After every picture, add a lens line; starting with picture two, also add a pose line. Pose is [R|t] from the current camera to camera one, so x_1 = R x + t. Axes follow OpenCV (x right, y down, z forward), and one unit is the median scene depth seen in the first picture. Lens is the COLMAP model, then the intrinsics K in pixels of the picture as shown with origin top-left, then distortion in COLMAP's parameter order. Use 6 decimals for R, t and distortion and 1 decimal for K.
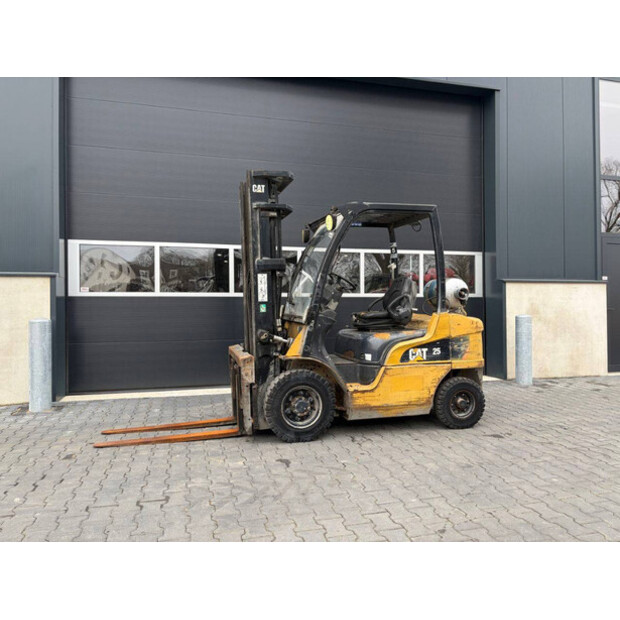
lens RADIAL K [[464.5, 0, 311.4], [0, 464.5, 306.8], [0, 0, 1]] dist [0.045015, -0.037467]
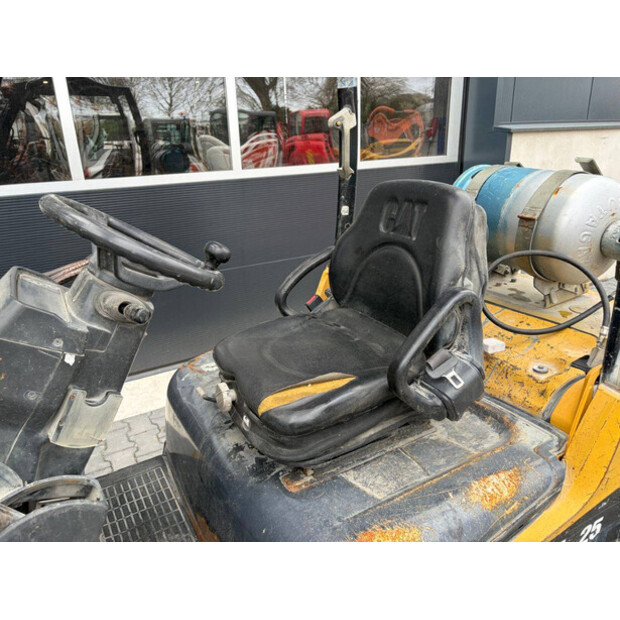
lens RADIAL K [[464.5, 0, 309.7], [0, 464.5, 309.0], [0, 0, 1]] dist [0.045015, -0.037467]
pose [[0.962665, -0.114521, 0.245278, 0.081060], [0.025292, 0.940190, 0.339712, -0.085288], [-0.269512, -0.320825, 0.907984, 0.867637]]
